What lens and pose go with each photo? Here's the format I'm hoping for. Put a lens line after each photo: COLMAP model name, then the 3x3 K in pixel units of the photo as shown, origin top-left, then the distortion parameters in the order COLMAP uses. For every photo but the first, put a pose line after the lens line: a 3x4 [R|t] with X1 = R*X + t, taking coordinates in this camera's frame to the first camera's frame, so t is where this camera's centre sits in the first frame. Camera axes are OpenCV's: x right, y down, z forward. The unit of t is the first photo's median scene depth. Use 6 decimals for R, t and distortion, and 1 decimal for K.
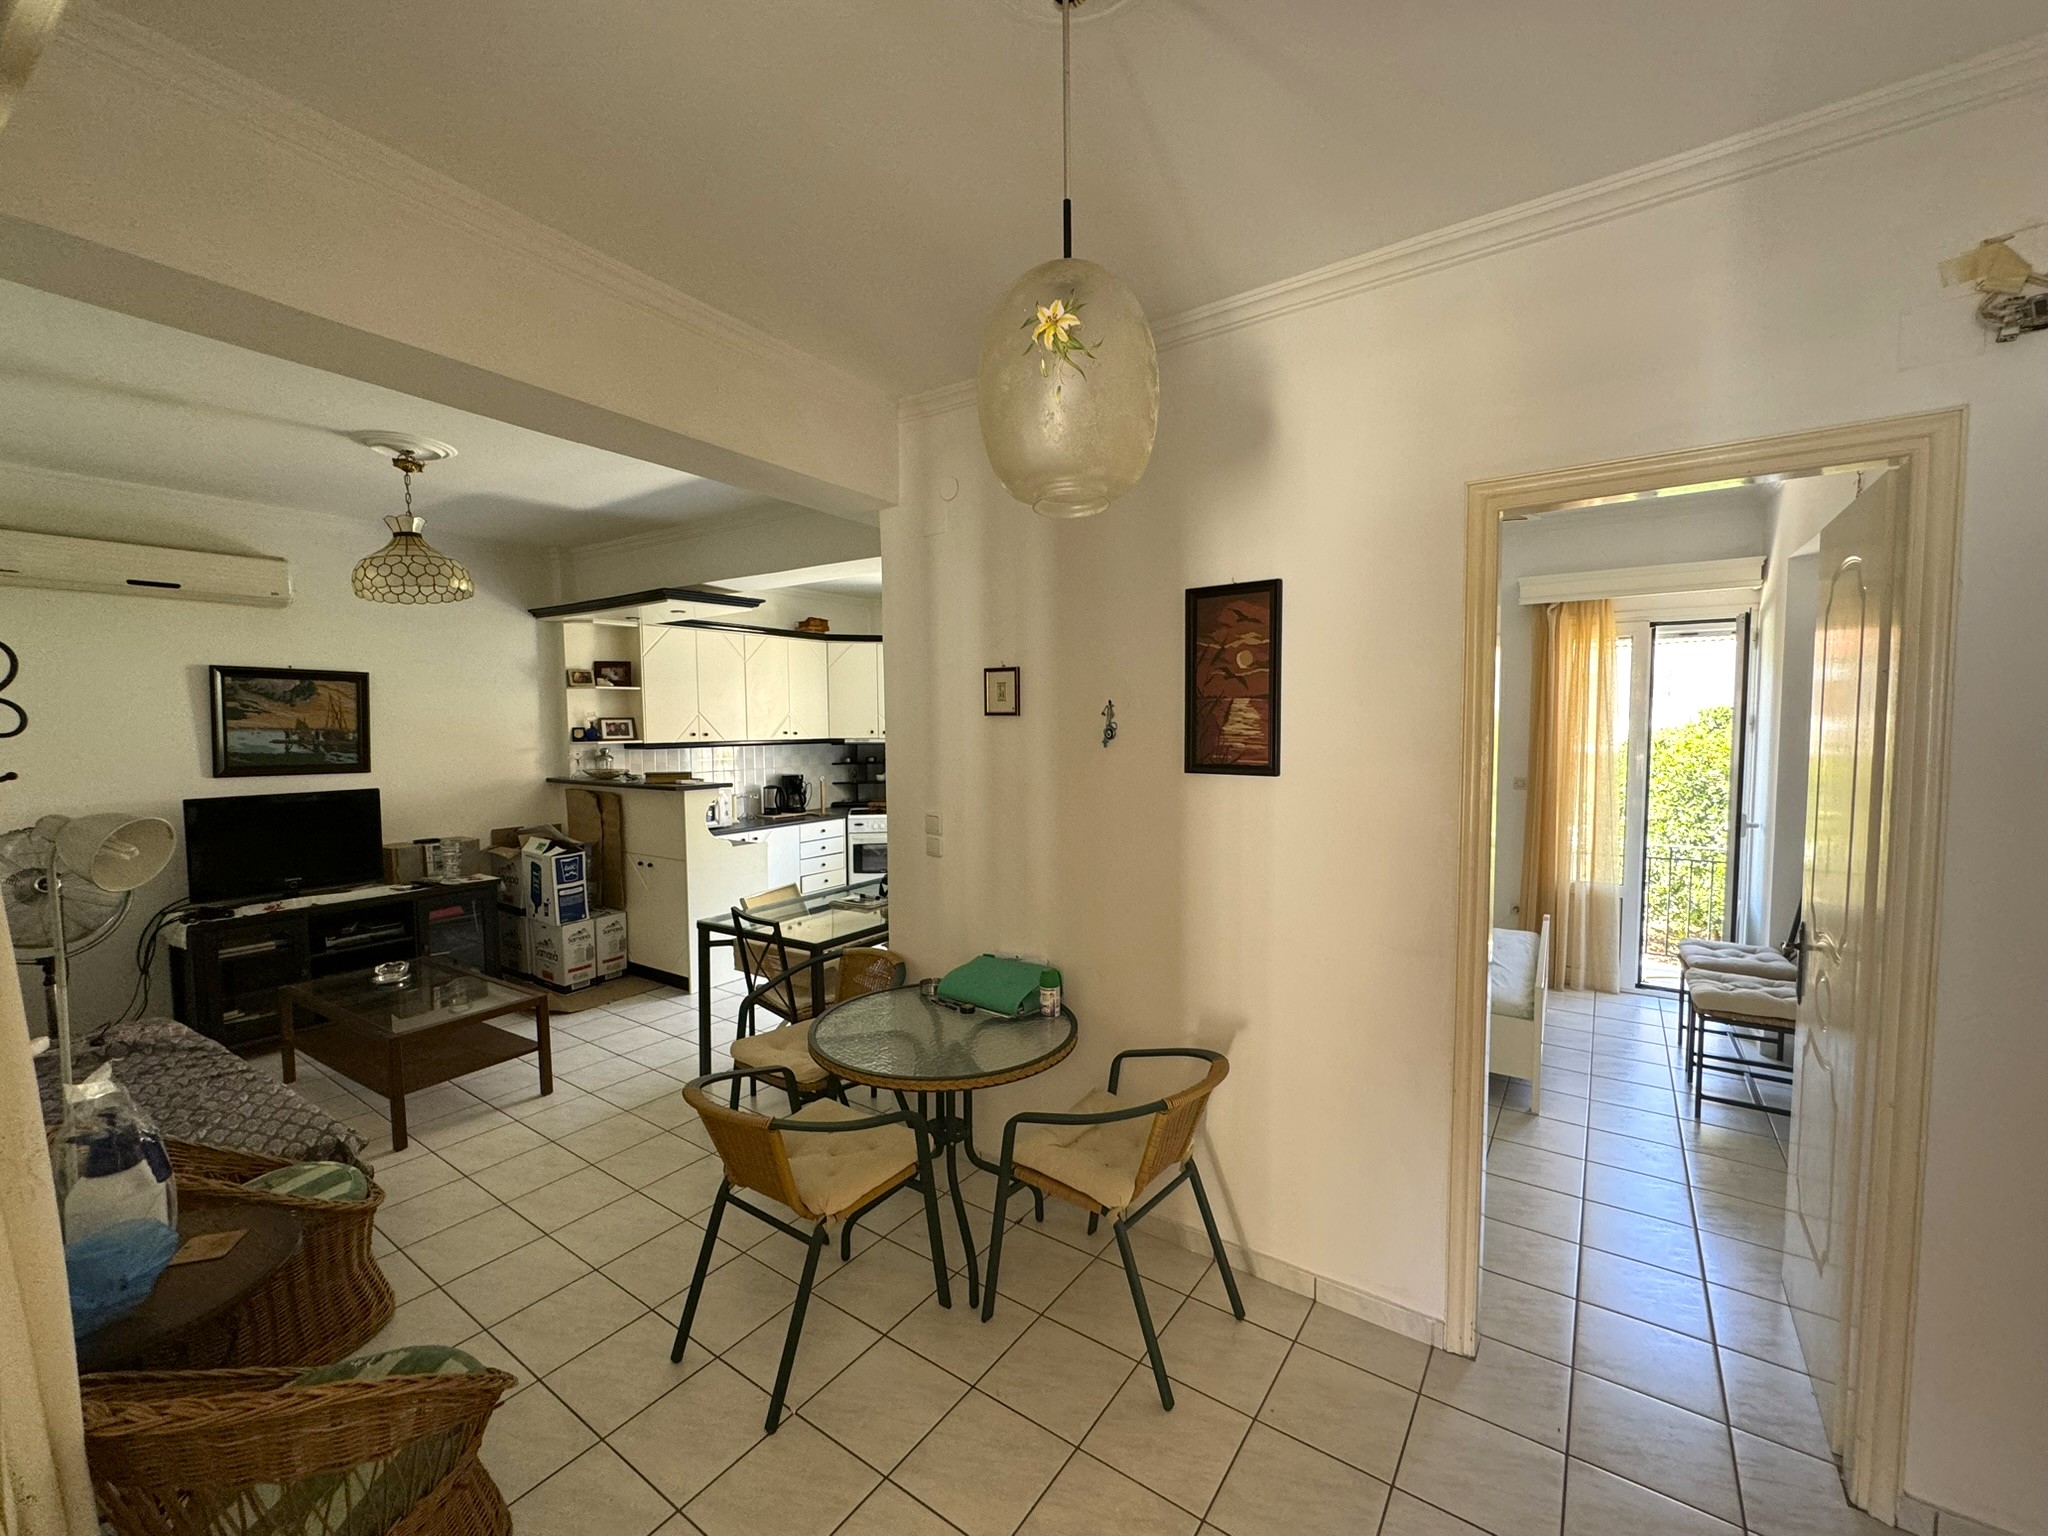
lens RADIAL K [[832.2, 0, 1022.4], [0, 832.2, 772.0], [0, 0, 1]] dist [-0.001586, -0.000050]
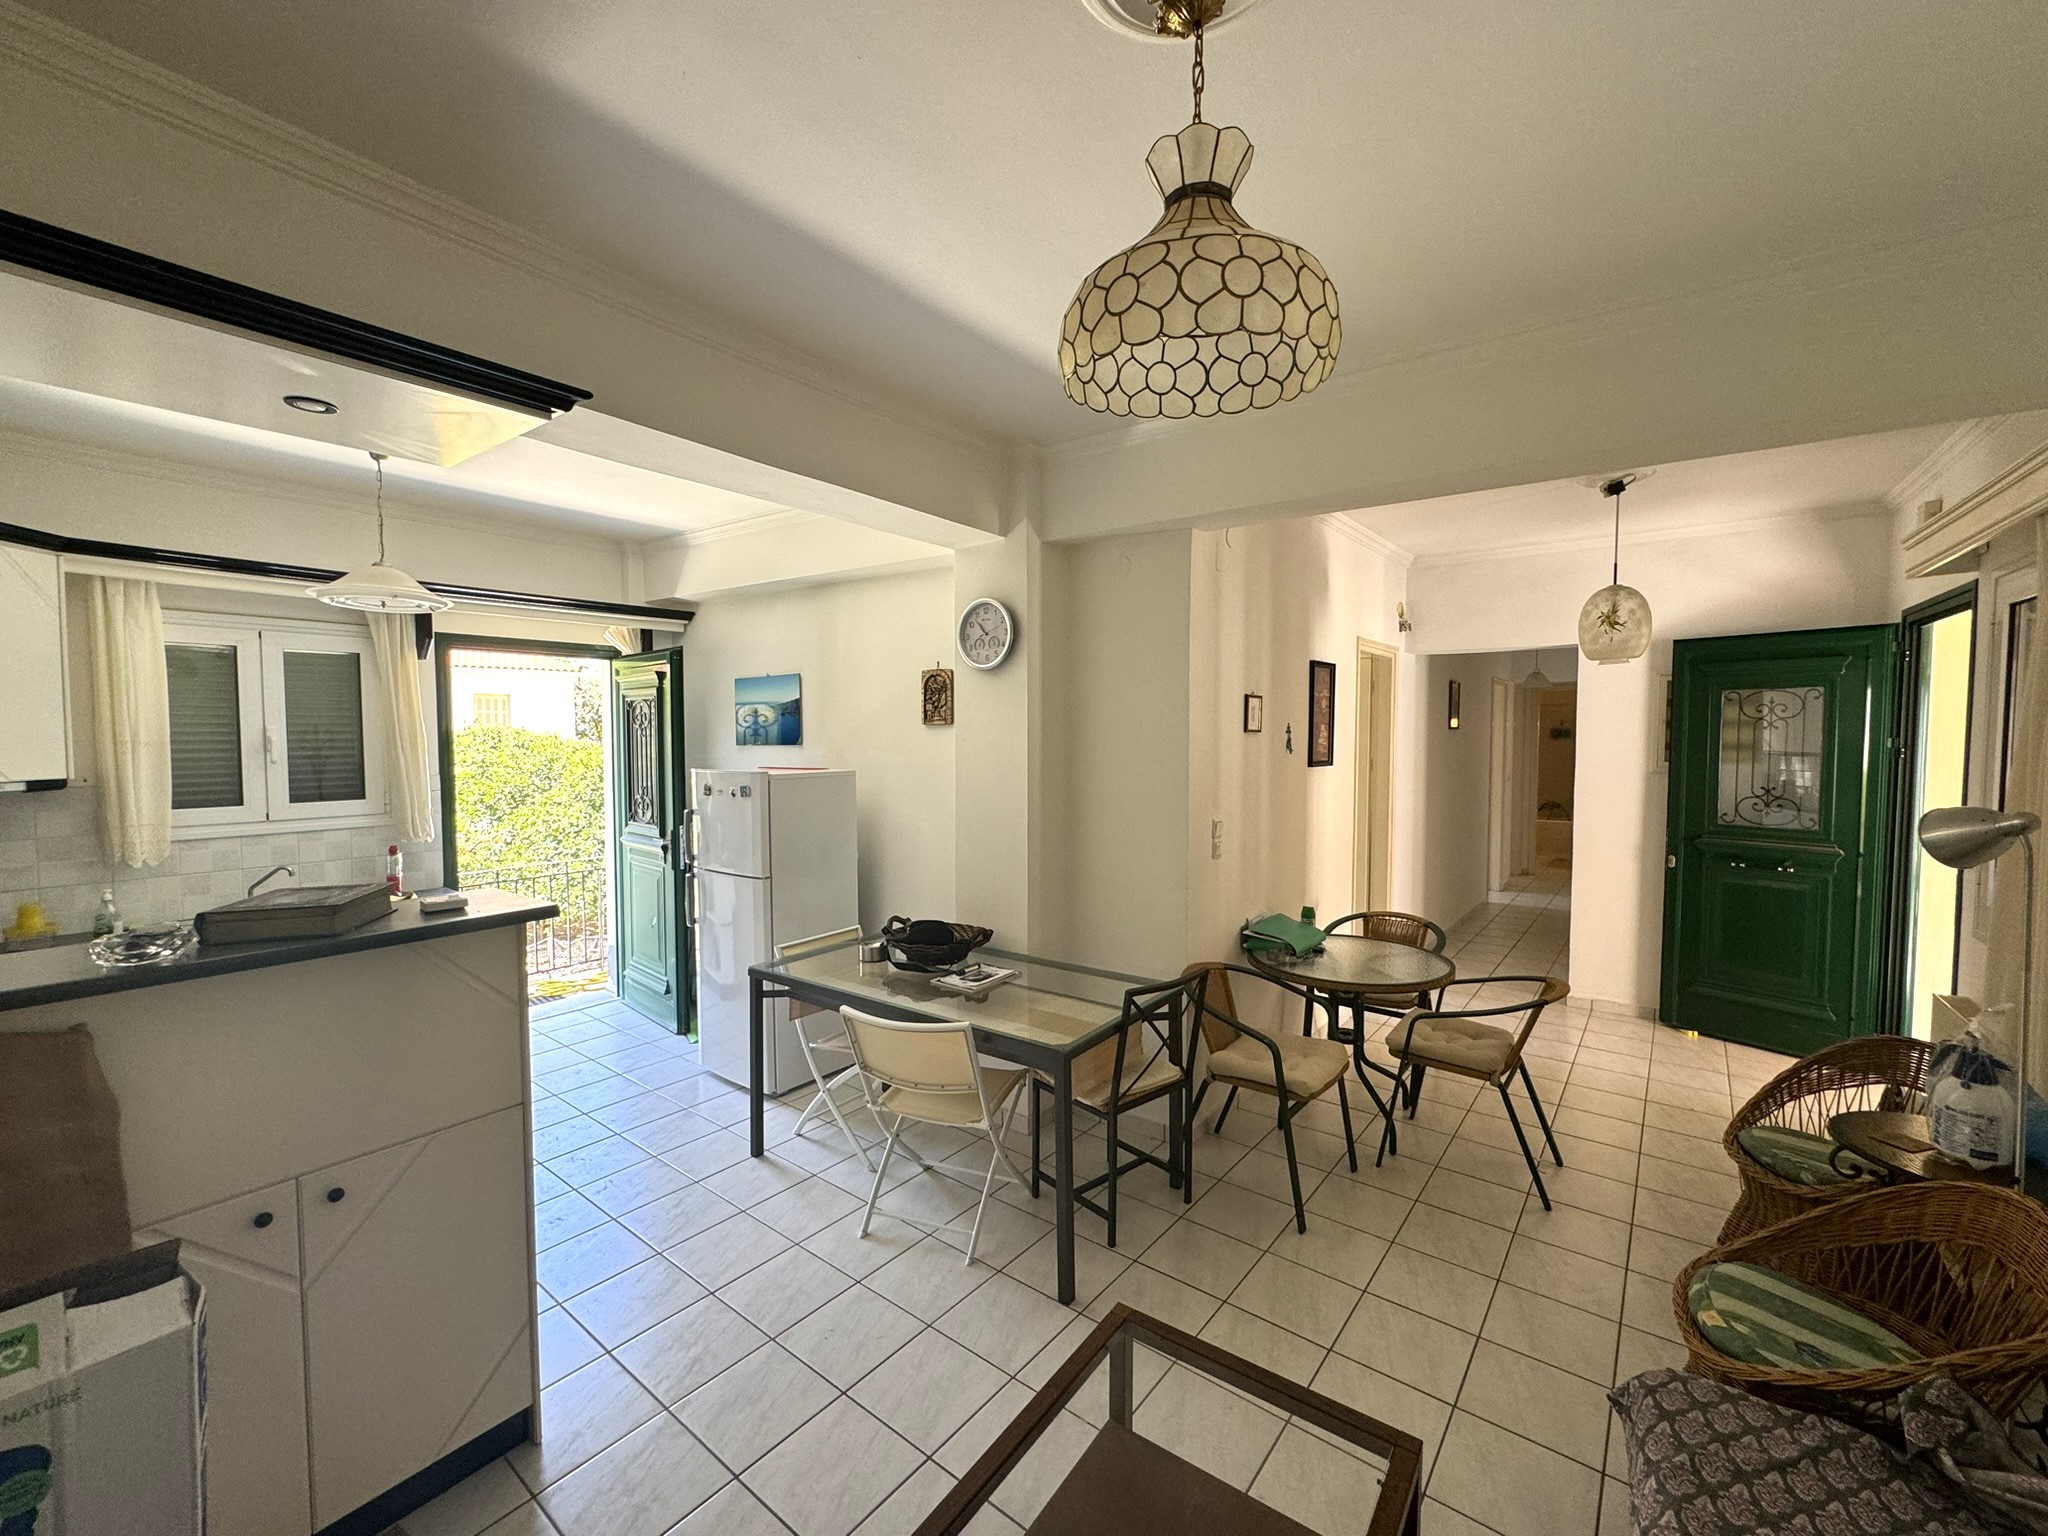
lens RADIAL K [[832.2, 0, 1022.4], [0, 832.2, 772.0], [0, 0, 1]] dist [-0.001586, -0.000050]
pose [[0.058932, -0.036860, 0.997581, -0.722424], [0.063886, 0.997409, 0.033079, -0.038944], [-0.996216, 0.061782, 0.061134, 0.704074]]
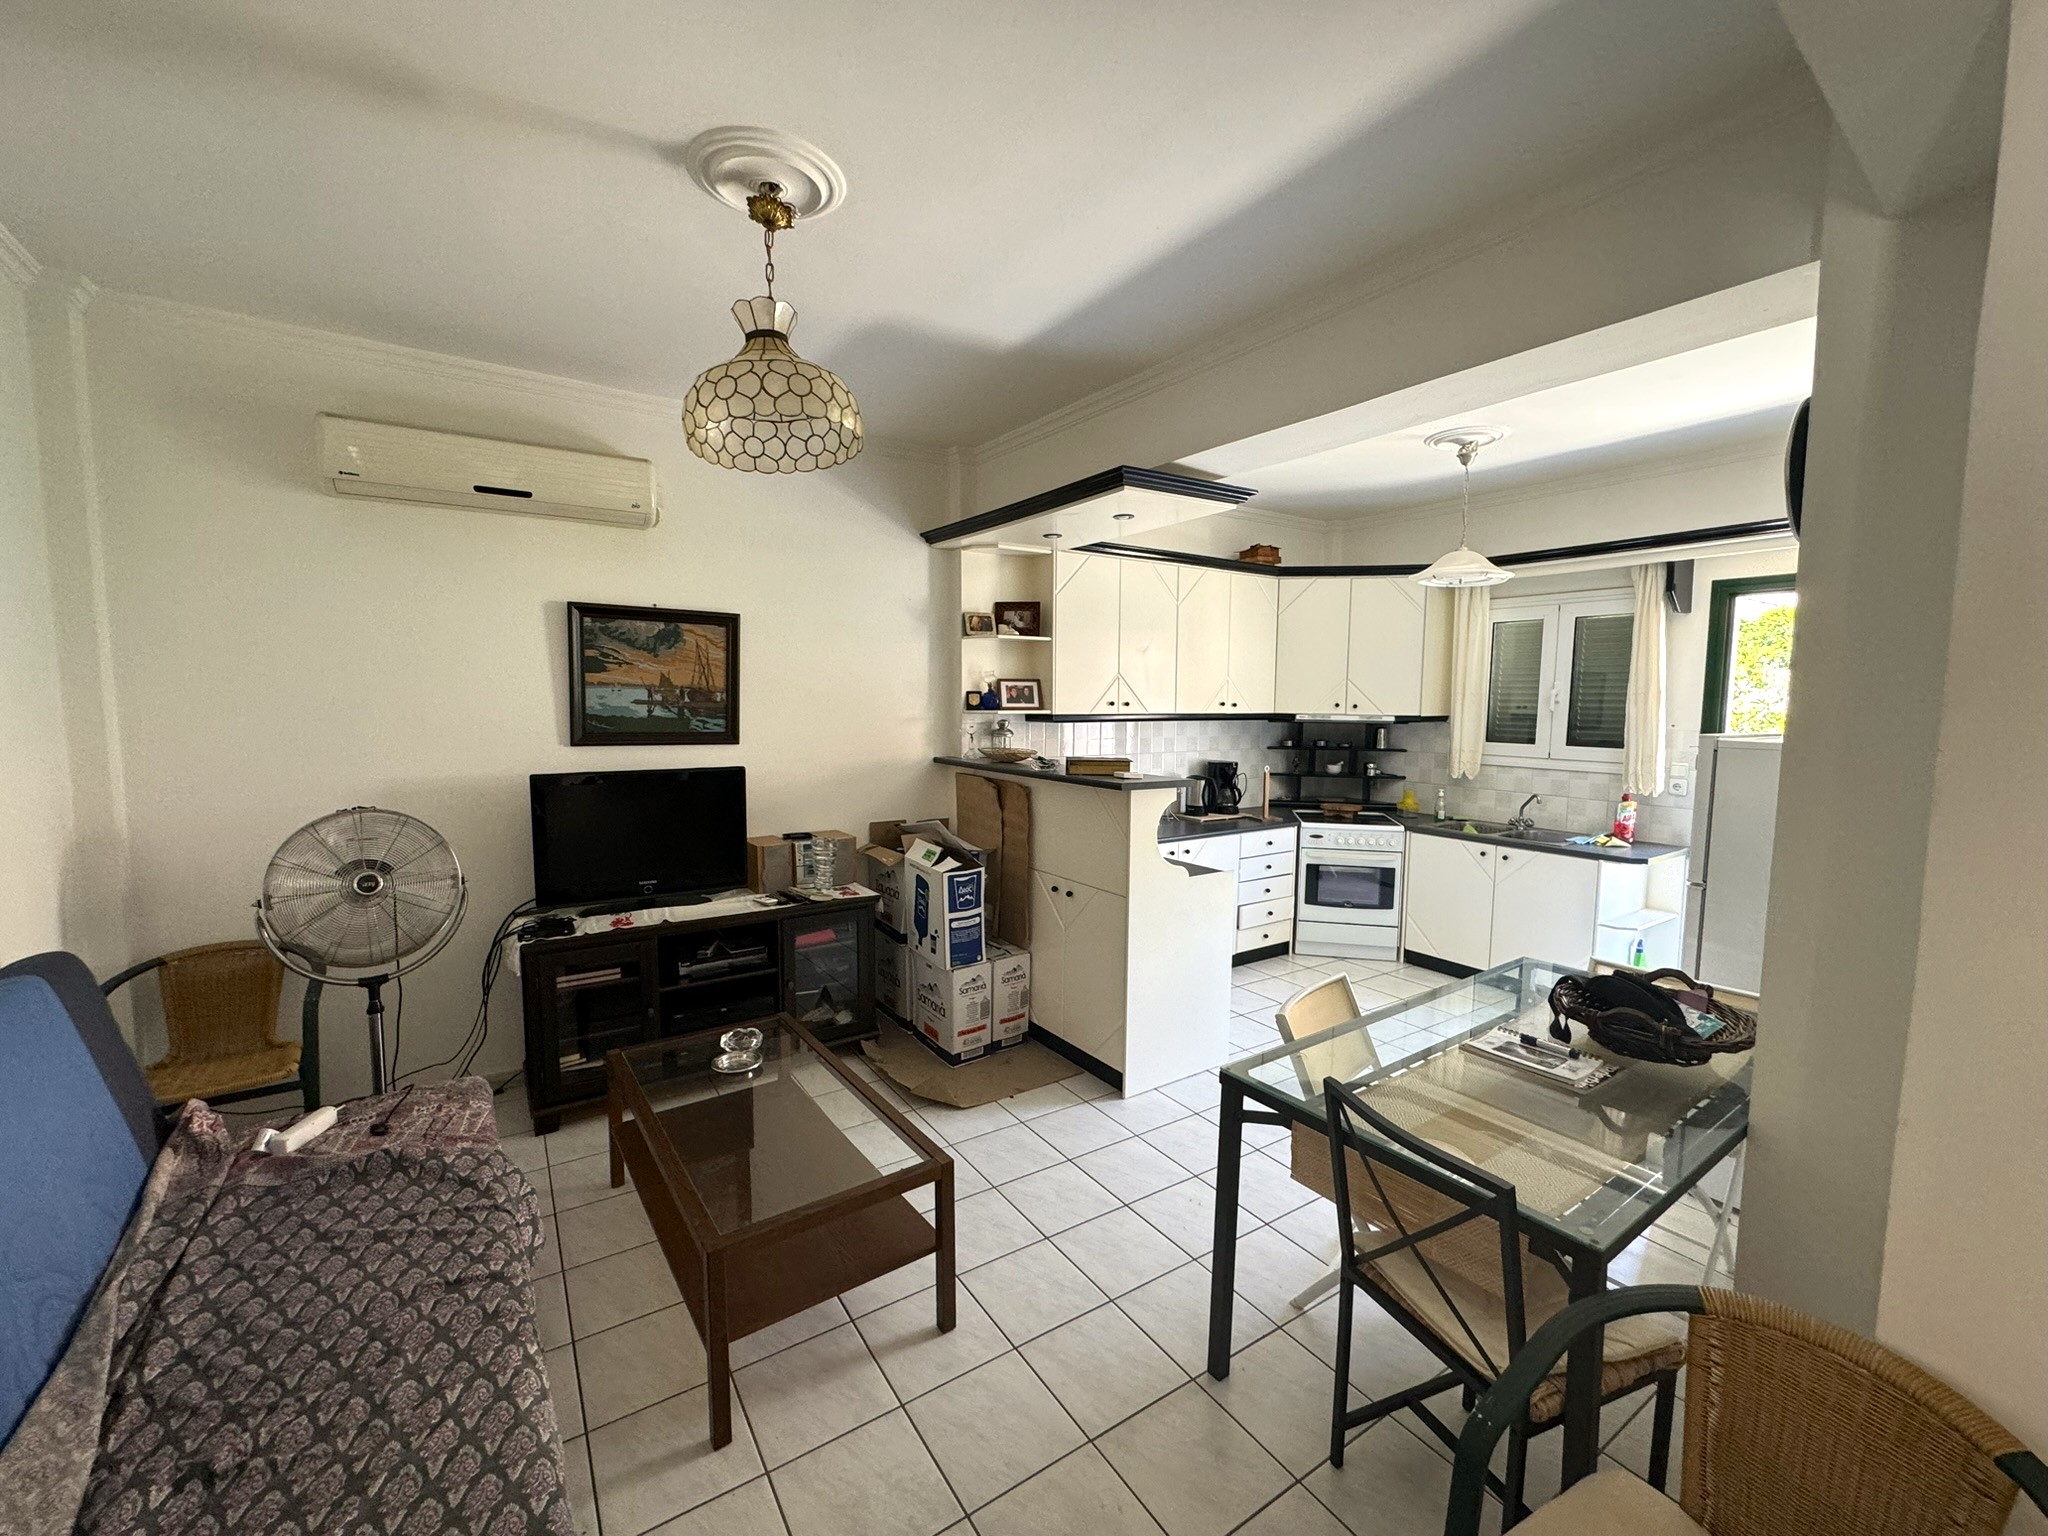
lens RADIAL K [[832.2, 0, 1022.4], [0, 832.2, 772.0], [0, 0, 1]] dist [-0.001586, -0.000050]
pose [[0.927986, 0.048932, -0.369388, -0.232550], [-0.037575, 0.998575, 0.037883, -0.011936], [0.370716, -0.021275, 0.928503, 0.349186]]
